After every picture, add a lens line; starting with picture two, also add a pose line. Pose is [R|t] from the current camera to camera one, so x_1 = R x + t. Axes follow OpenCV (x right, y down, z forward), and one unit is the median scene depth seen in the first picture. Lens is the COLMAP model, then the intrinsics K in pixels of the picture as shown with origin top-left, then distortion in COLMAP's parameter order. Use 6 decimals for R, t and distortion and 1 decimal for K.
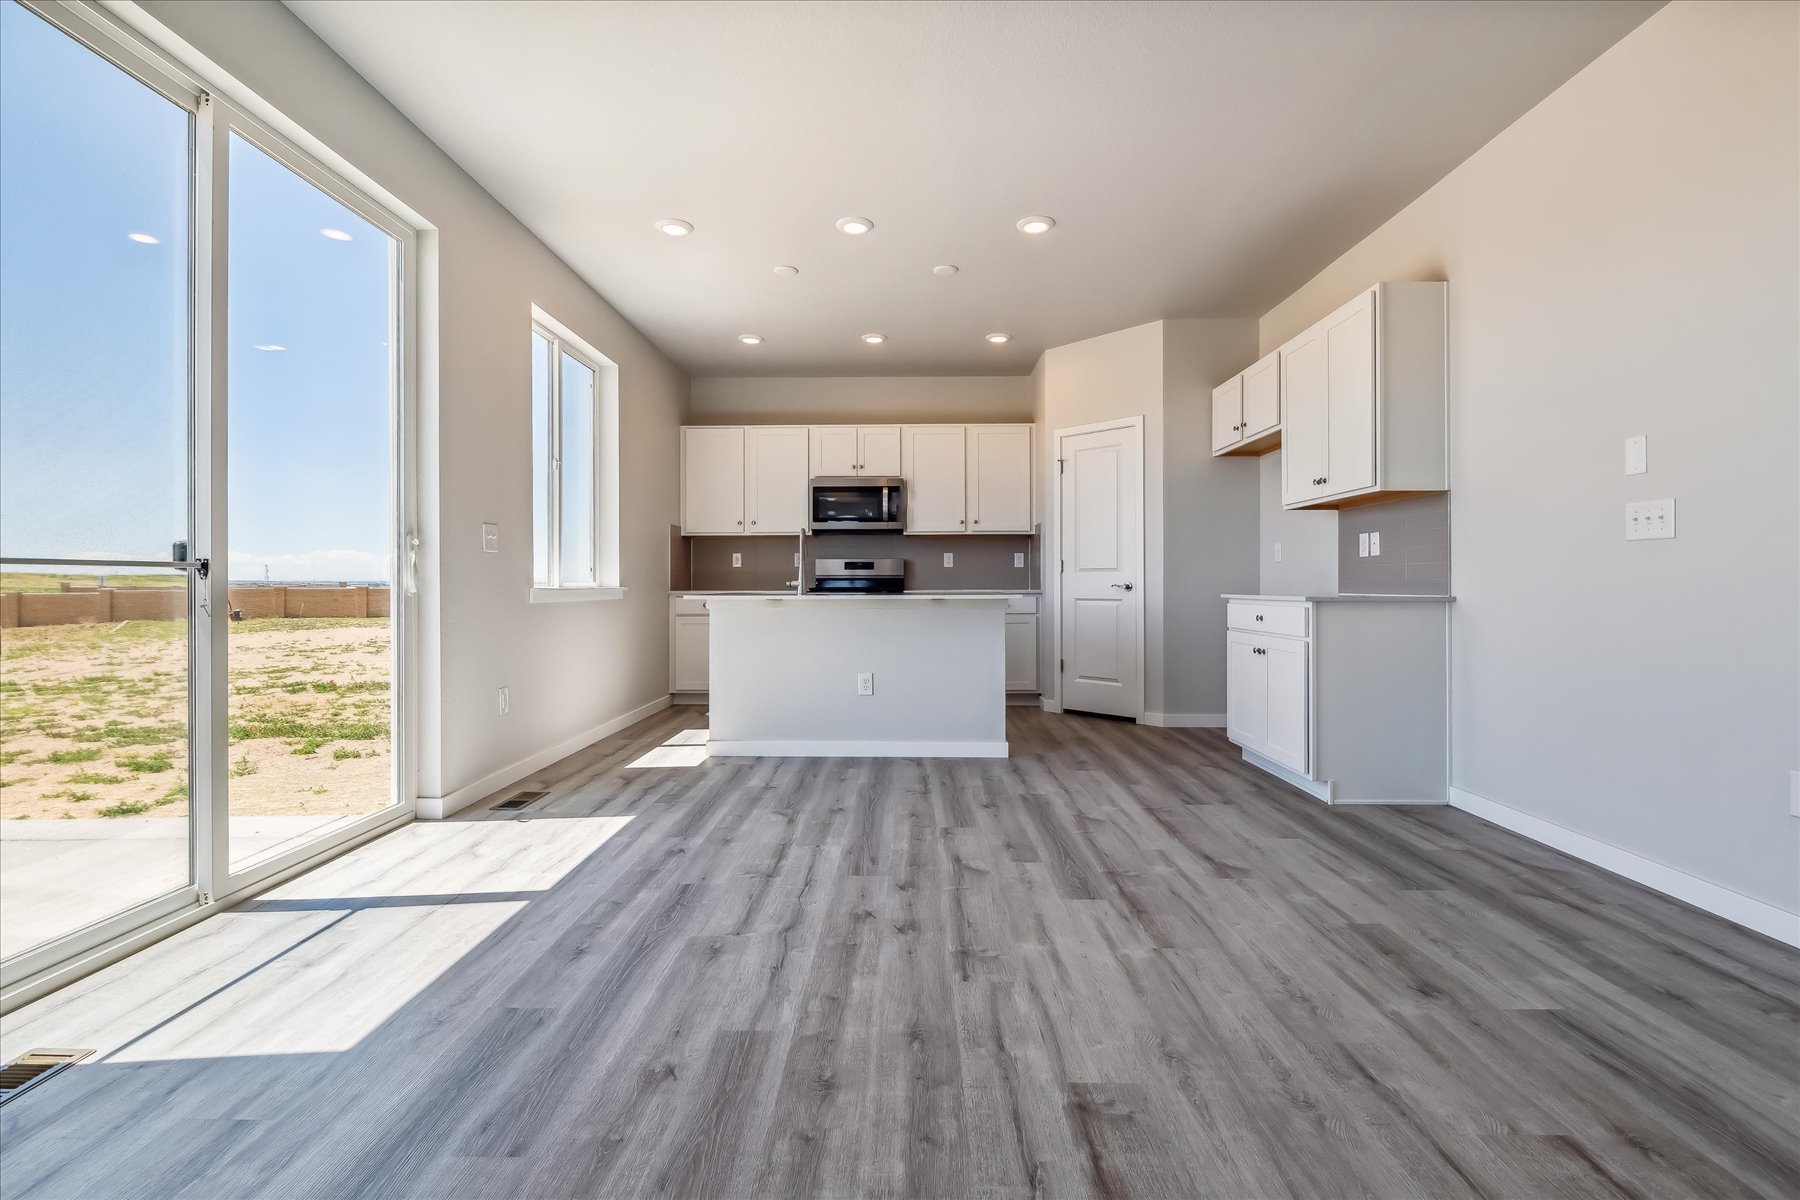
lens RADIAL K [[794.4, 0, 898.8], [0, 794.4, 583.5], [0, 0, 1]] dist [-0.004797, -0.000740]
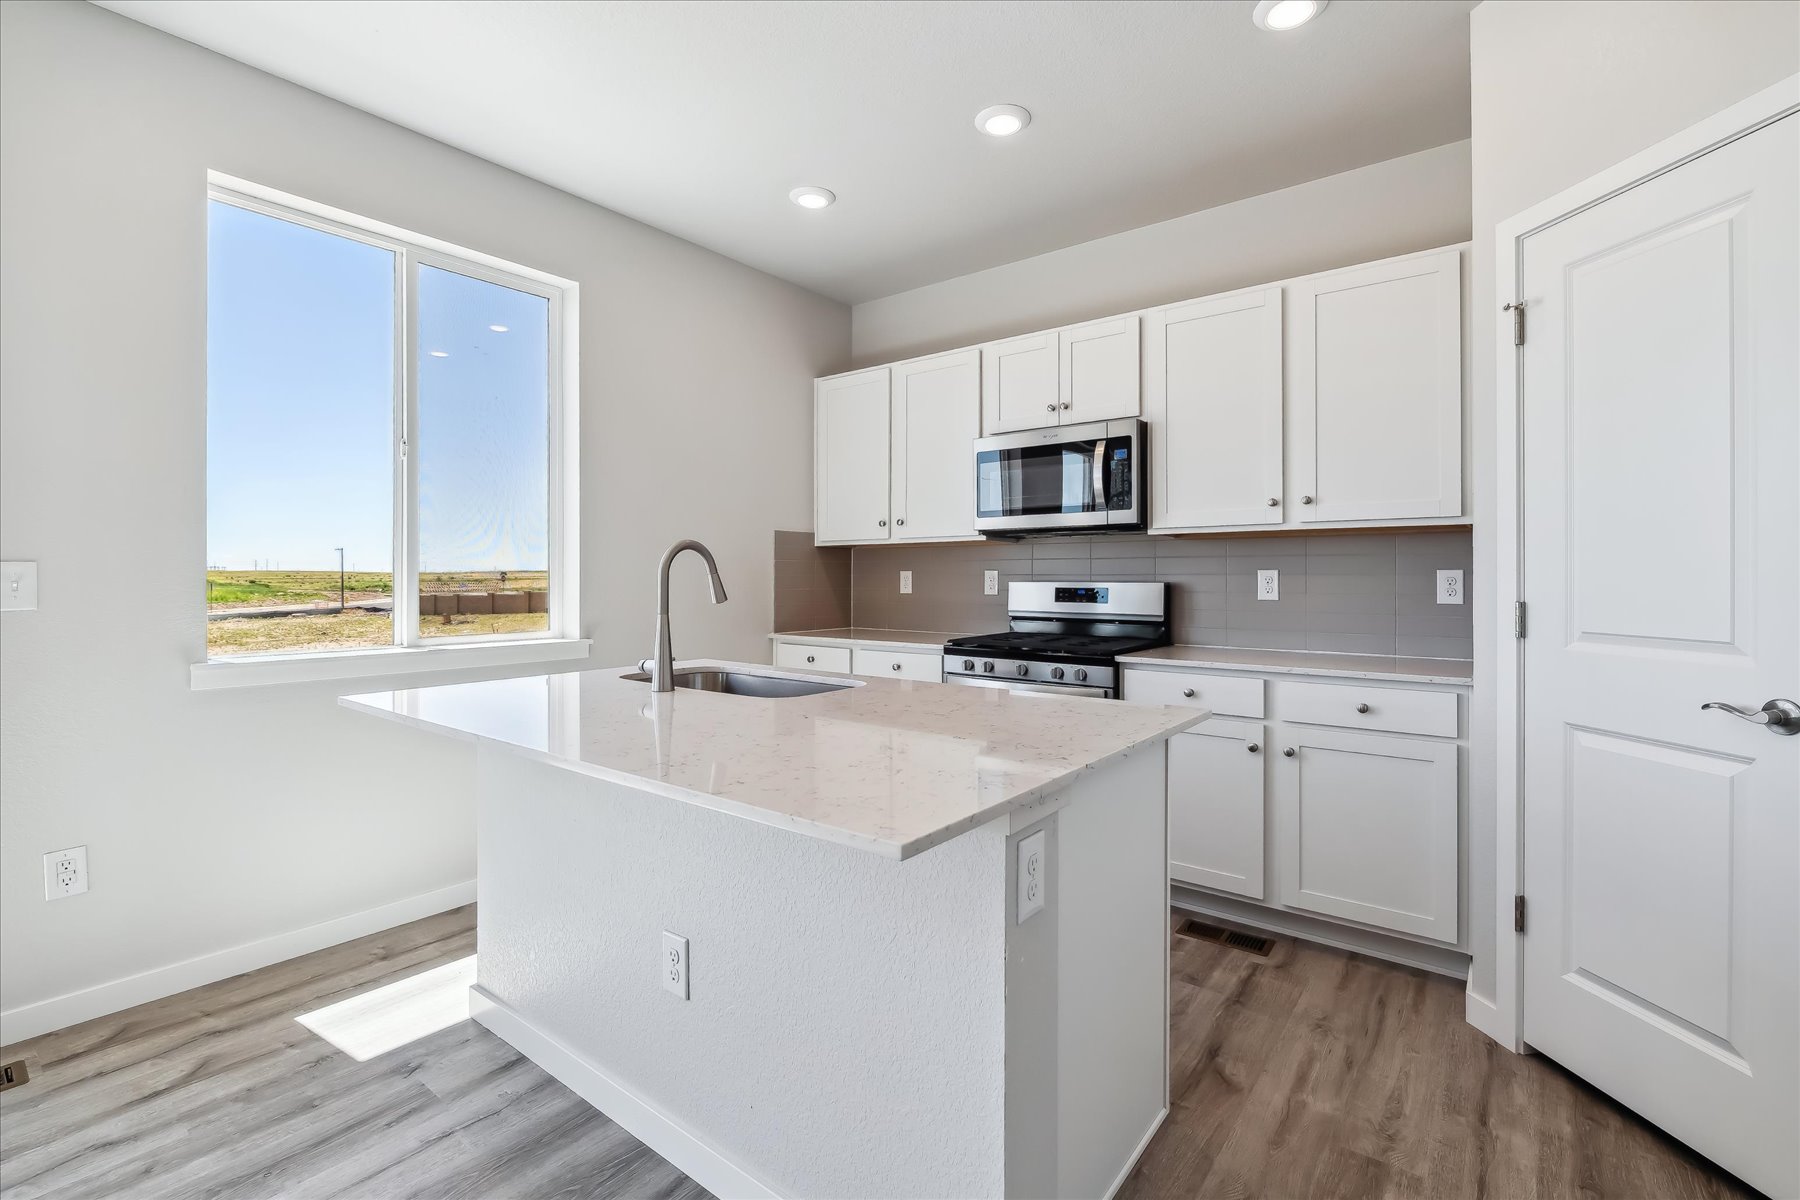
lens RADIAL K [[796.3, 0, 903.6], [0, 796.3, 576.8], [0, 0, 1]] dist [-0.005116, -0.000572]
pose [[0.800864, 0.002033, -0.598843, 0.406124], [-0.000658, 0.999997, 0.002514, -0.083656], [0.598846, -0.001619, 0.800863, 1.183151]]
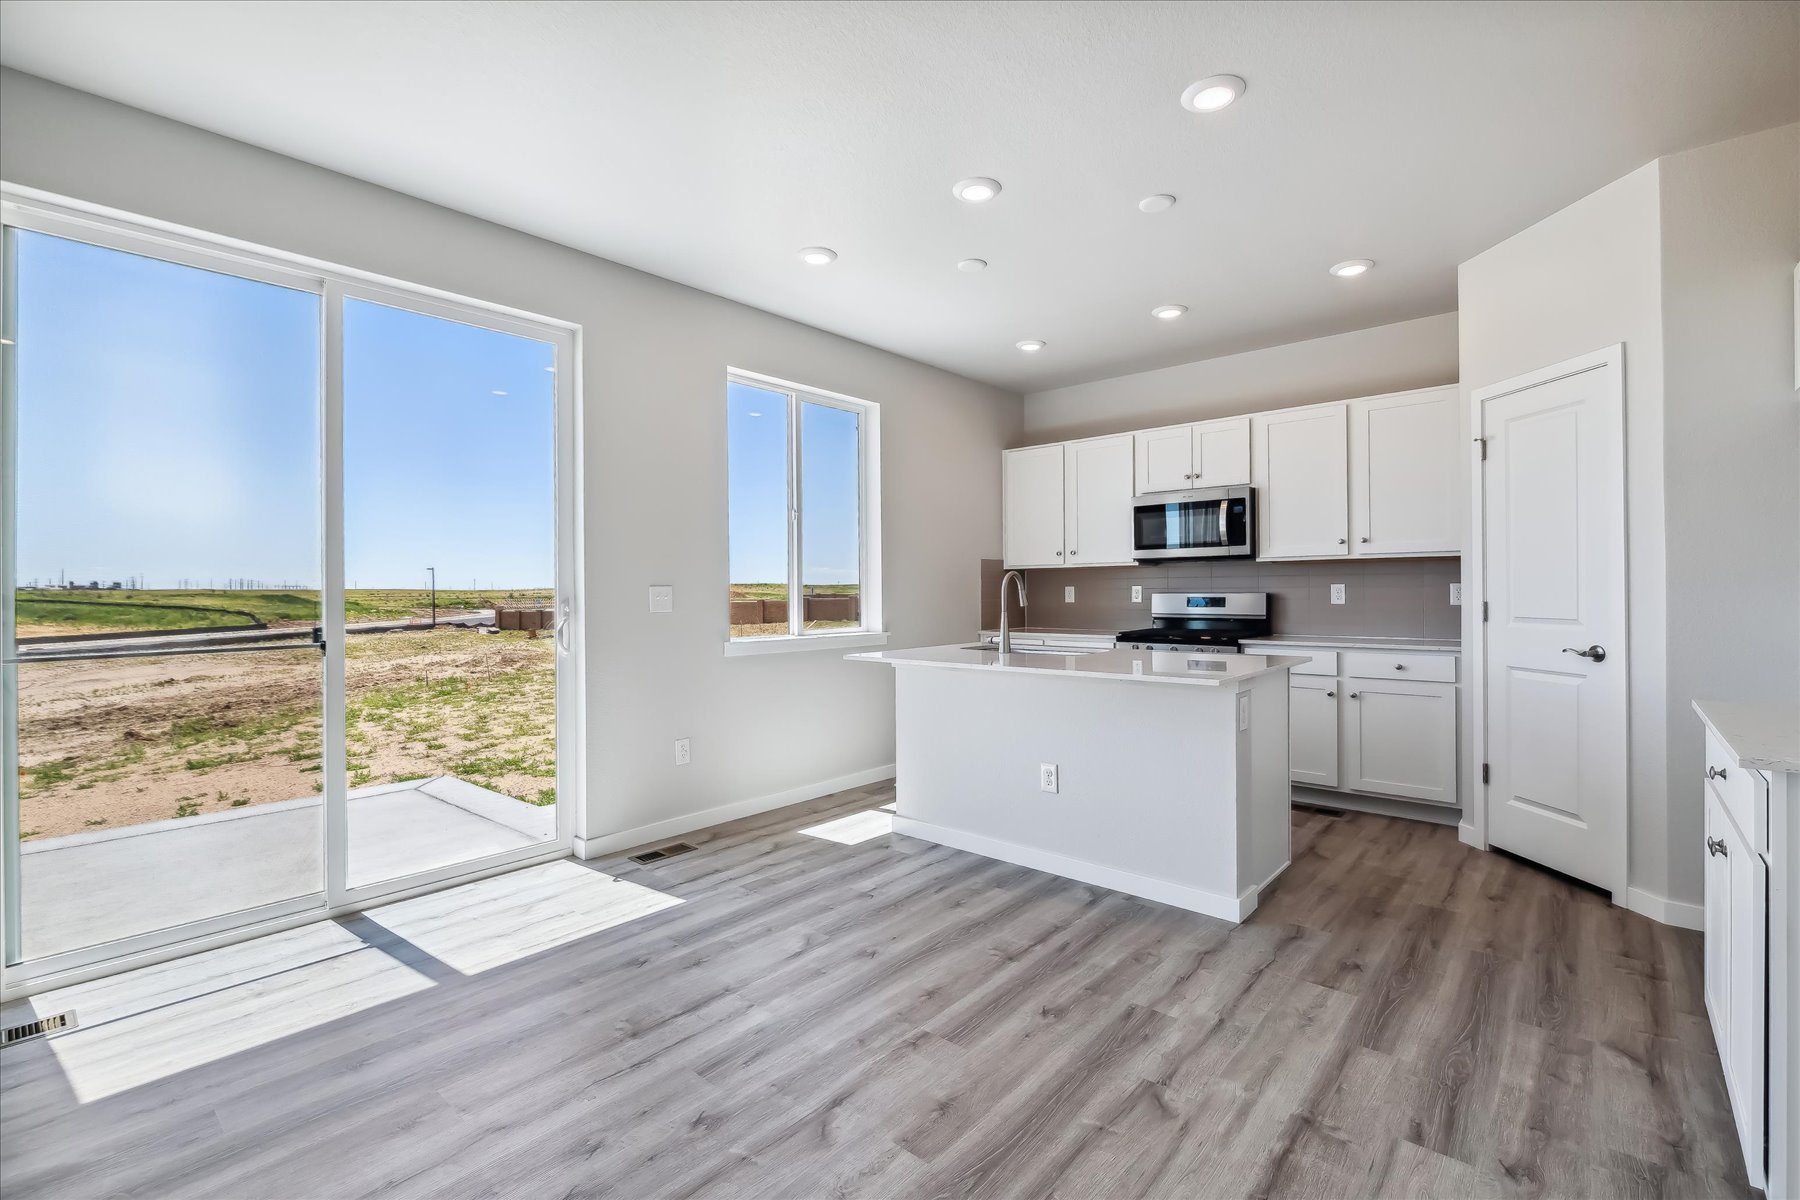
lens RADIAL K [[797.1, 0, 900.6], [0, 797.1, 590.9], [0, 0, 1]] dist [-0.005281, -0.001334]
pose [[0.761220, -0.003688, -0.648483, 0.535385], [0.006688, 0.999975, 0.002164, -0.086563], [0.648459, -0.005985, 0.761226, 0.498128]]
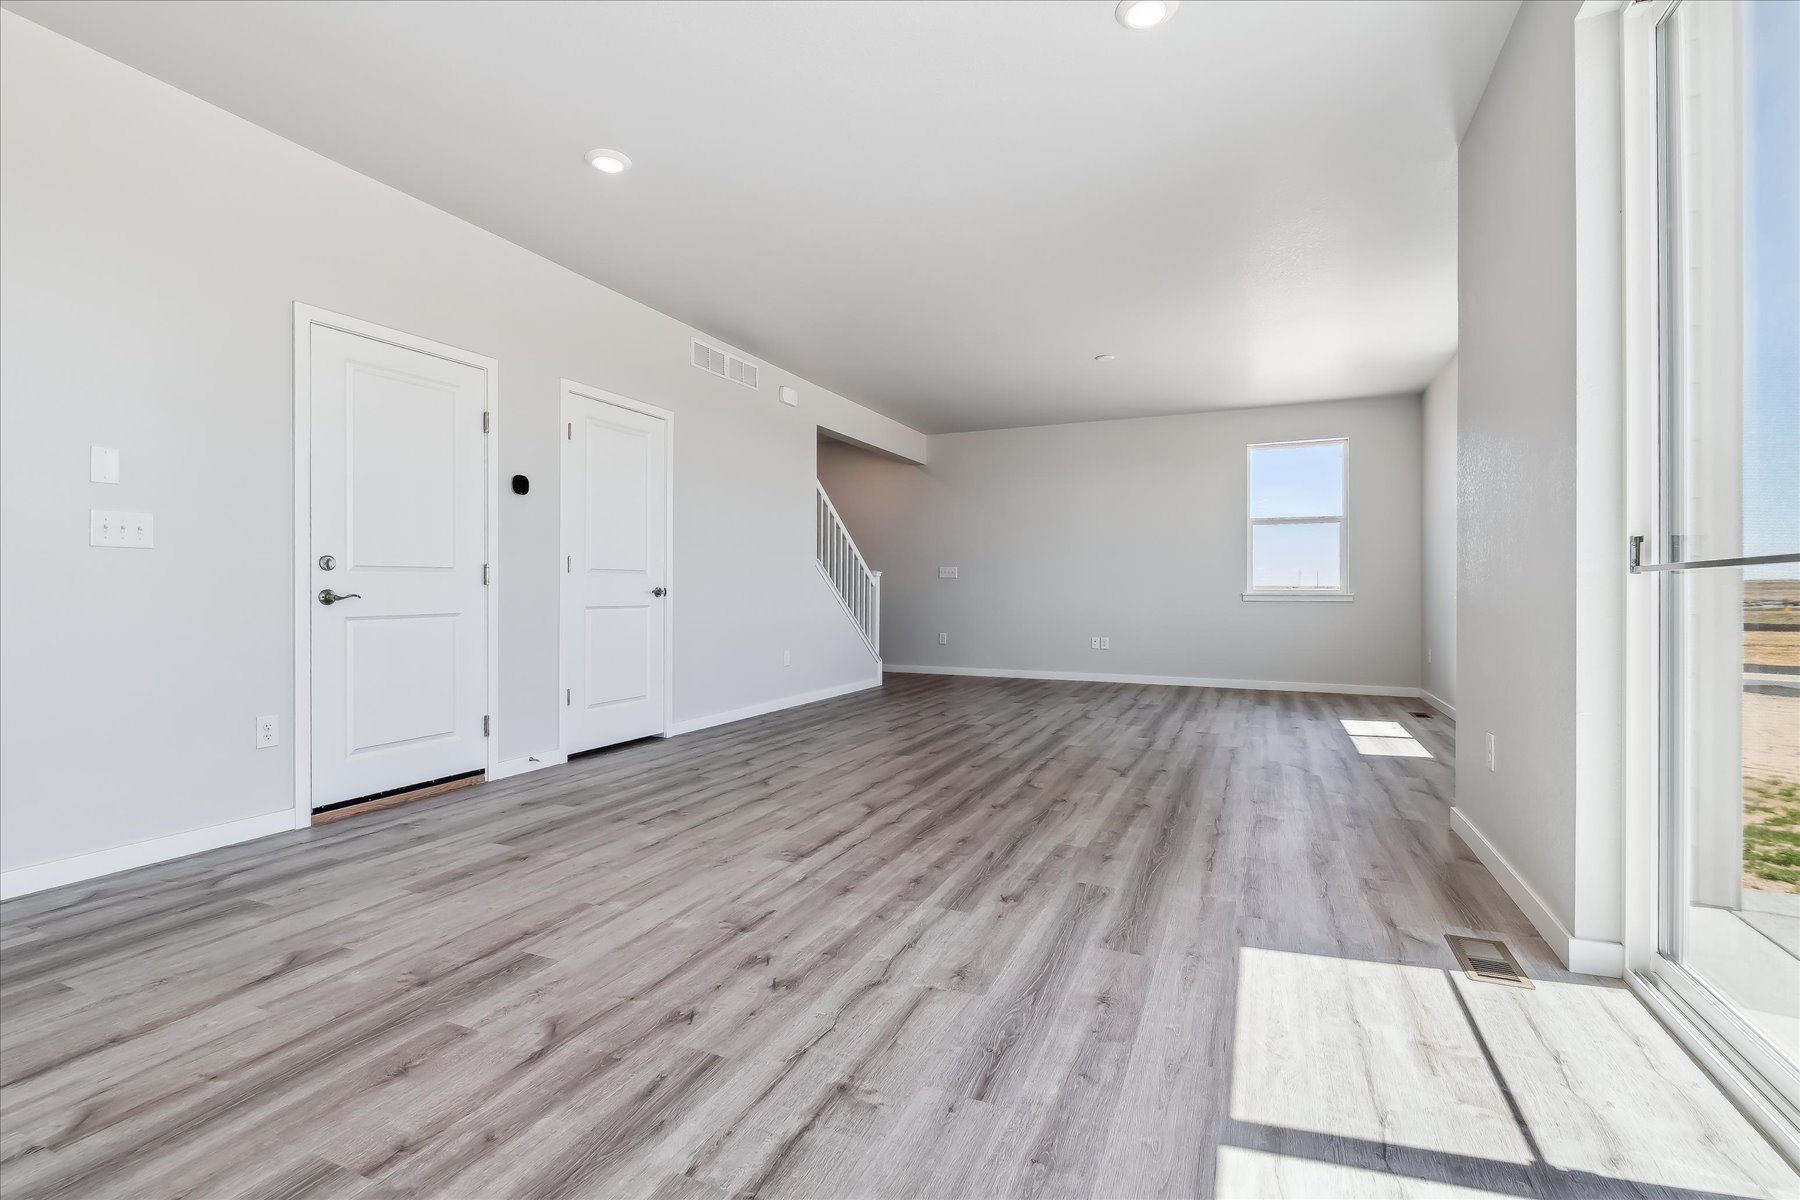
lens RADIAL K [[807.7, 0, 897.8], [0, 807.7, 583.8], [0, 0, 1]] dist [-0.003093, -0.001232]
pose [[-0.918776, 0.002090, 0.394773, -0.394528], [-0.001958, 0.999950, -0.009852, 0.001814], [-0.394773, -0.009825, -0.918726, 1.389677]]
